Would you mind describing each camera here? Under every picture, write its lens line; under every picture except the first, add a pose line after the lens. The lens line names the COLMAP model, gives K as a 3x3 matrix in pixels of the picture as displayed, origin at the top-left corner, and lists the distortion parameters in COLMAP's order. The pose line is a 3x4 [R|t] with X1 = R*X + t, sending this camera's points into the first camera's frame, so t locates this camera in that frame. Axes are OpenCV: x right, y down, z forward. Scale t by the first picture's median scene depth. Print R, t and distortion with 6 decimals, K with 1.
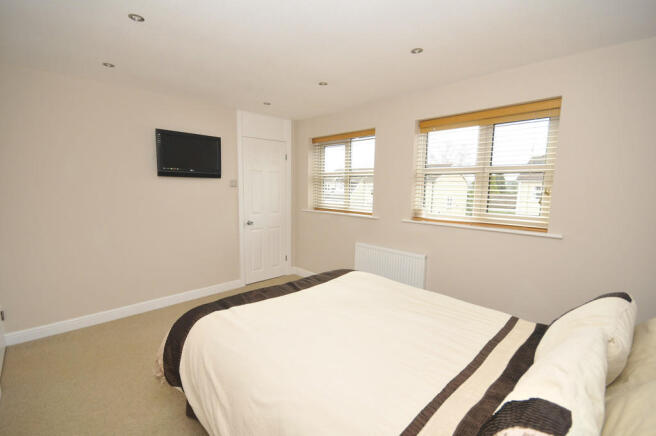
lens RADIAL K [[288.6, 0, 325.9], [0, 288.6, 219.3], [0, 0, 1]] dist [0.000972, 0.000346]
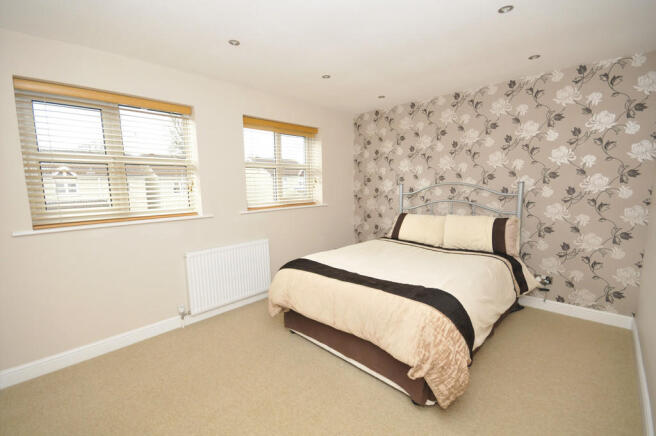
lens RADIAL K [[288.6, 0, 325.9], [0, 288.6, 219.3], [0, 0, 1]] dist [0.000972, 0.000346]
pose [[-0.033074, -0.151648, 0.987881, -0.731629], [0.118081, 0.980906, 0.154531, -0.093454], [-0.992453, 0.121761, -0.014536, 0.718953]]
